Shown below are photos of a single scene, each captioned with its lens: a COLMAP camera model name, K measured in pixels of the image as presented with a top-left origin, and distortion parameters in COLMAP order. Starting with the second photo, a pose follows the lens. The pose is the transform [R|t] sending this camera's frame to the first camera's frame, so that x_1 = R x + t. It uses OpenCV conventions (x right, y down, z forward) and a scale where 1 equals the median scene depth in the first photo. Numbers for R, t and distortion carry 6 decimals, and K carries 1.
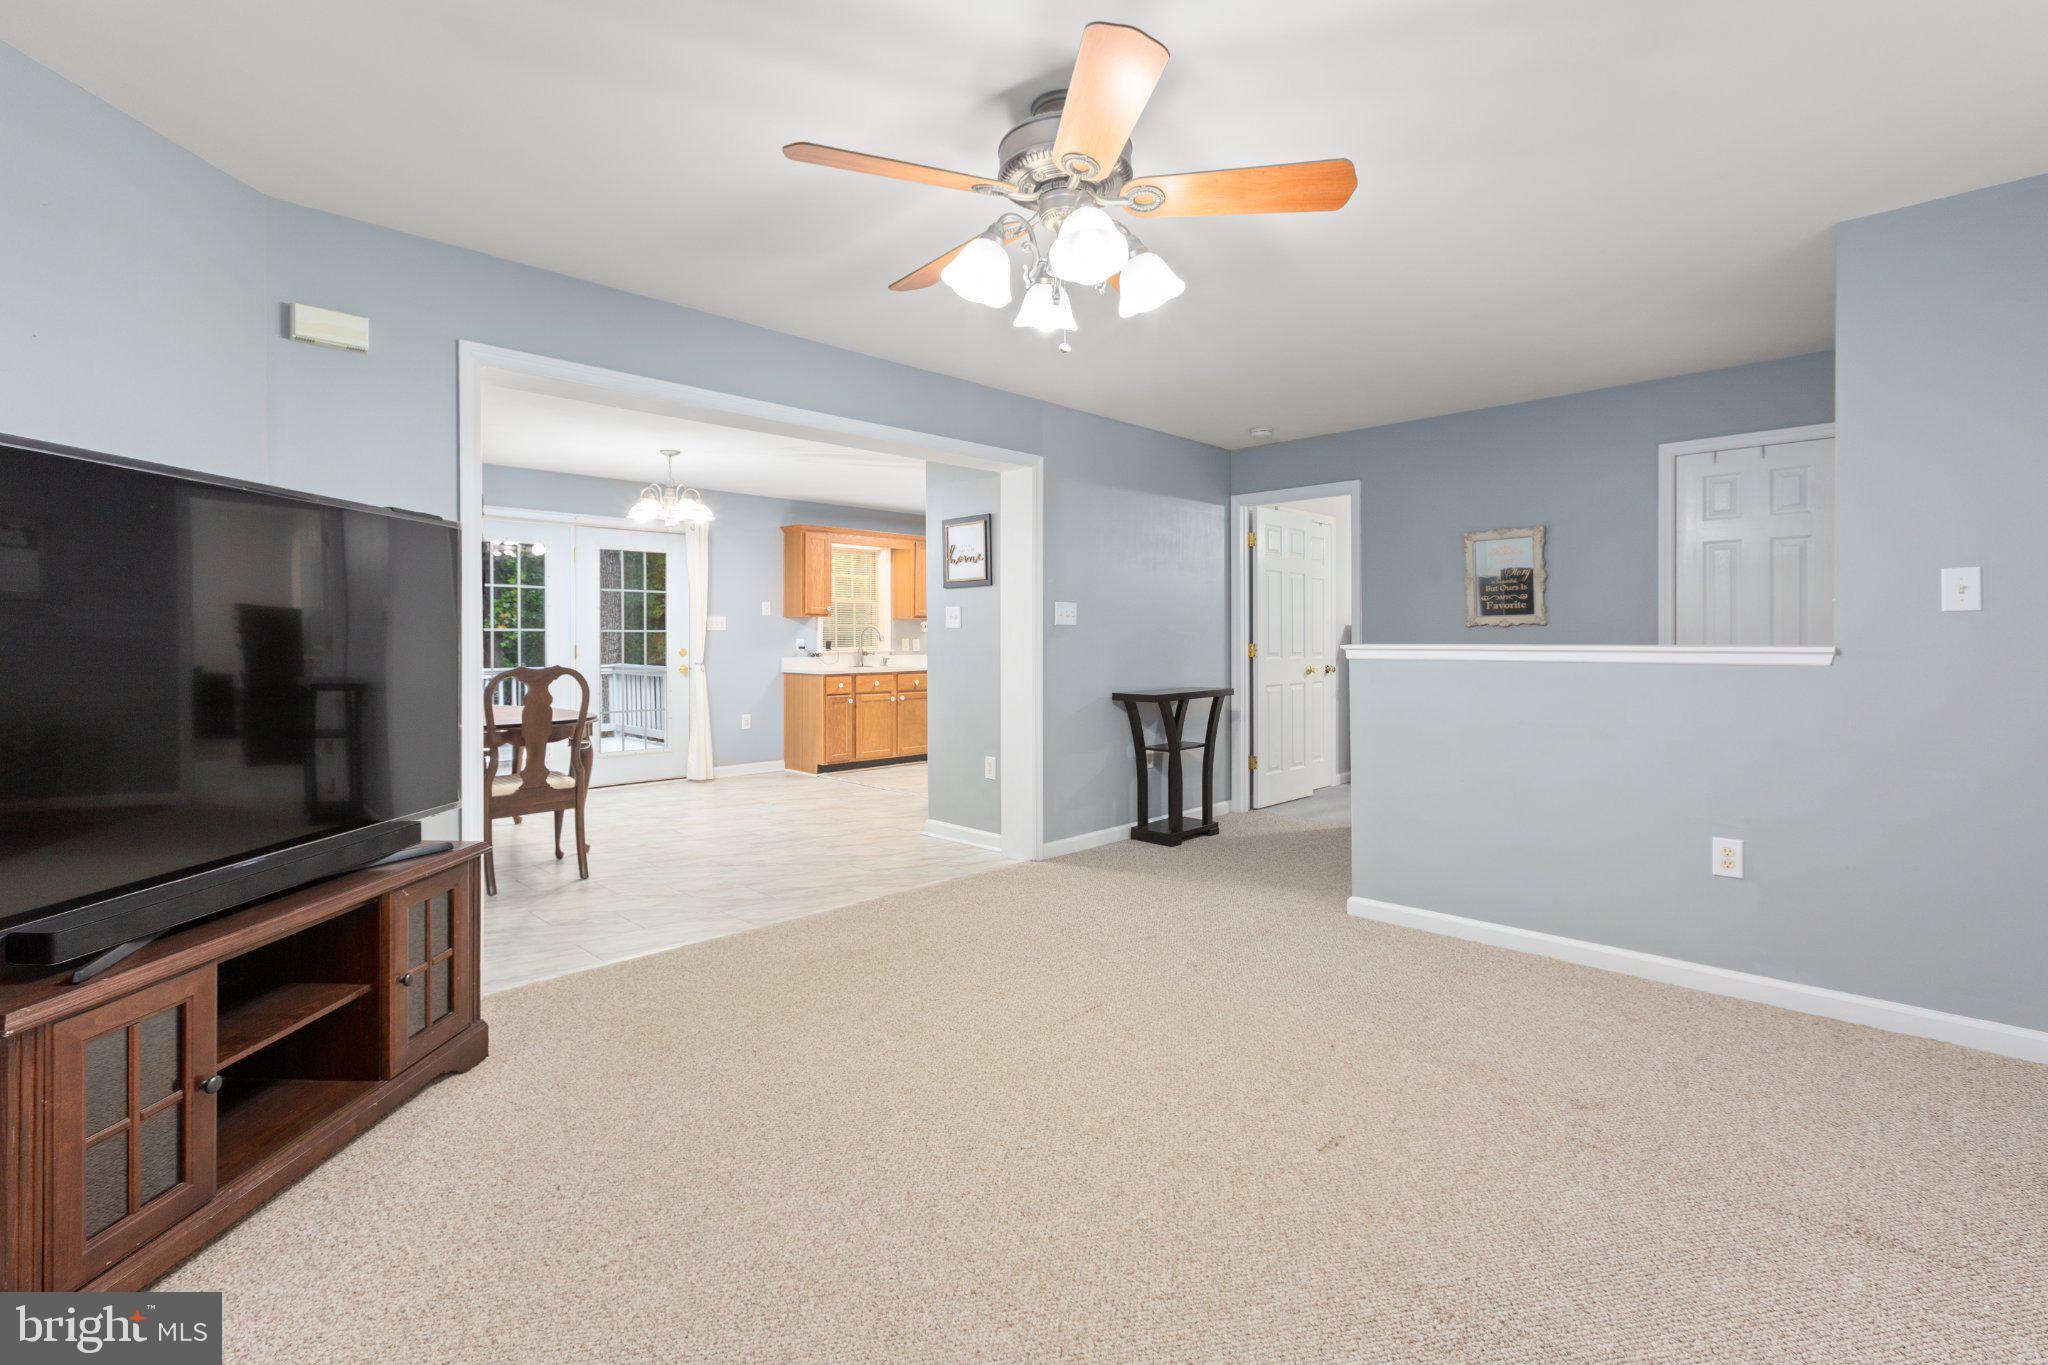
lens RADIAL K [[924.3, 0, 1028.2], [0, 924.3, 641.7], [0, 0, 1]] dist [0.000531, -0.003527]
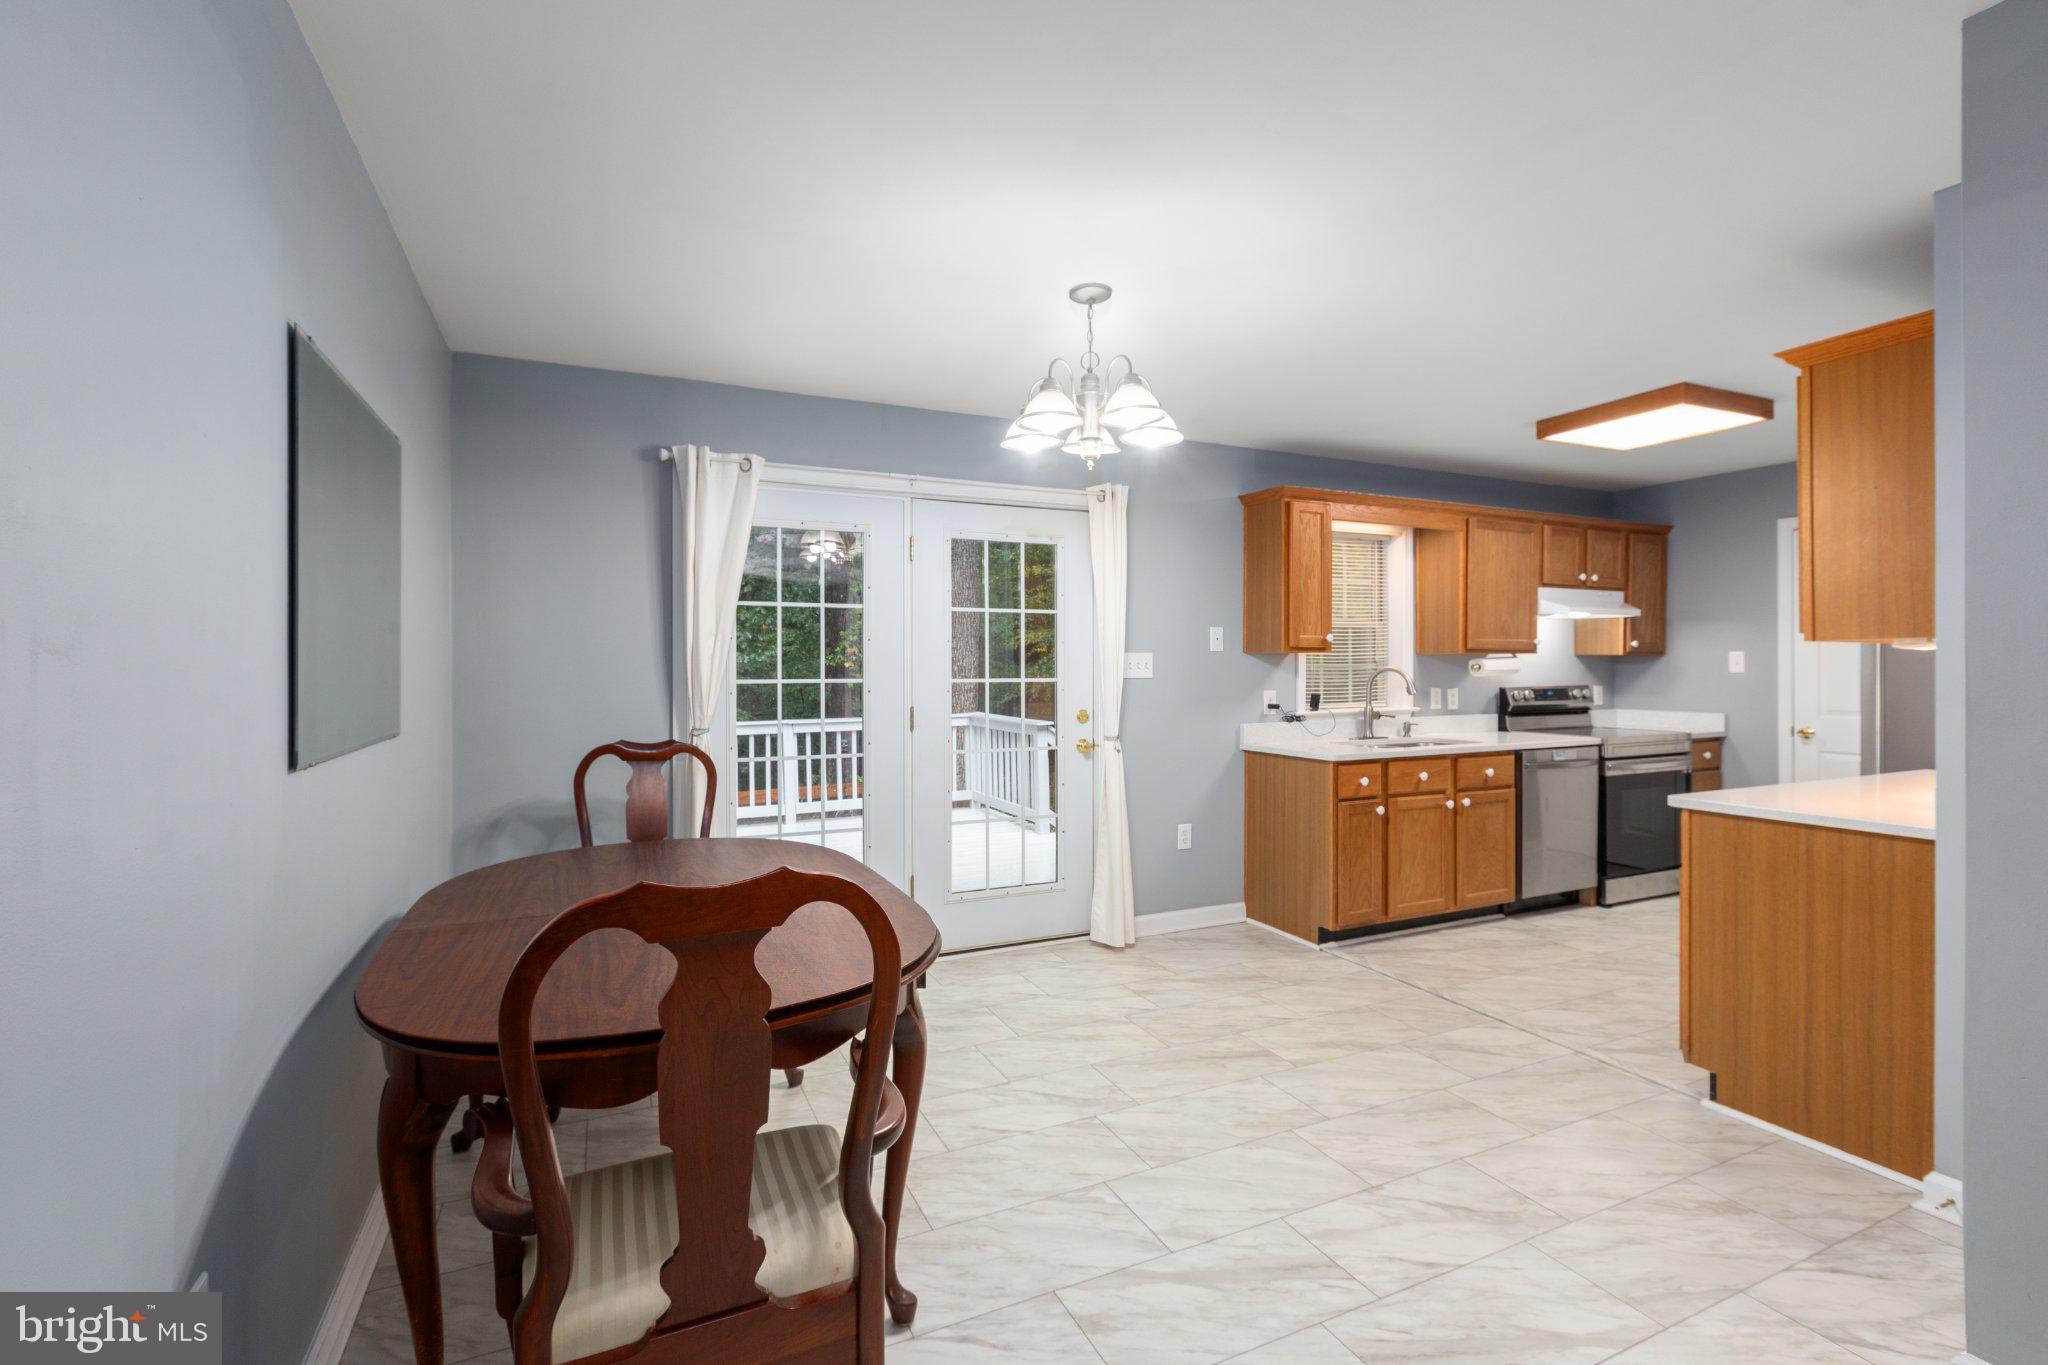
lens RADIAL K [[924.3, 0, 1008.0], [0, 924.3, 673.3], [0, 0, 1]] dist [0.000531, -0.003527]
pose [[0.929253, -0.000122, -0.369445, -0.190425], [0.000493, 0.999999, 0.000911, -0.014883], [0.369445, -0.001029, 0.929252, 0.417943]]
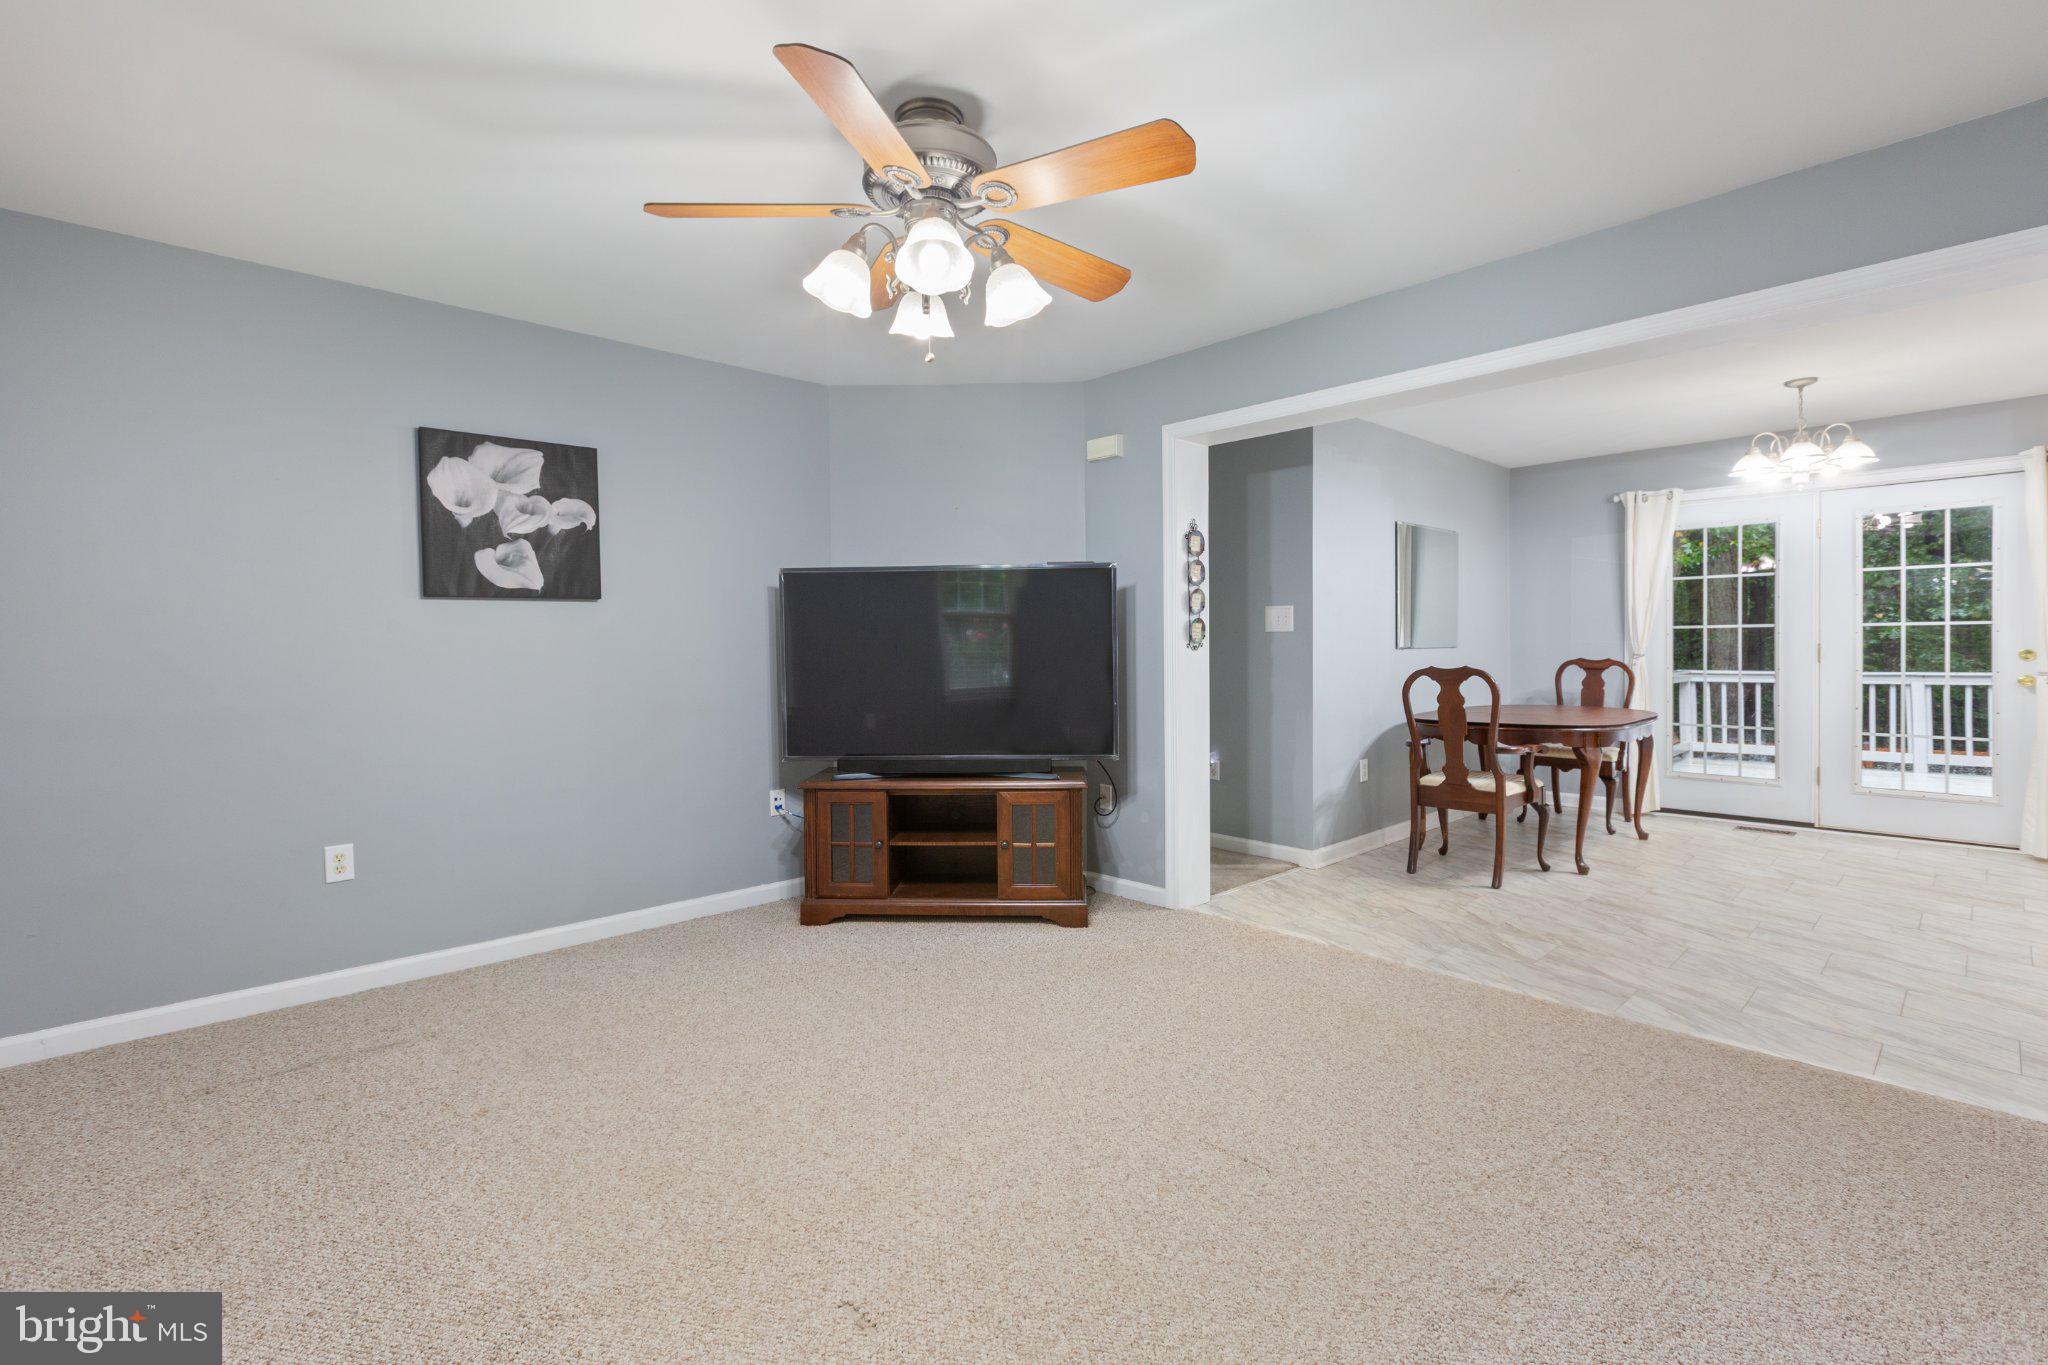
lens RADIAL K [[924.3, 0, 997.7], [0, 924.3, 658.1], [0, 0, 1]] dist [0.000531, -0.003527]
pose [[-0.051898, 0.016632, -0.998514, 0.296082], [0.003149, 0.999859, 0.016491, 0.000972], [0.998647, -0.002288, -0.051943, 0.286756]]
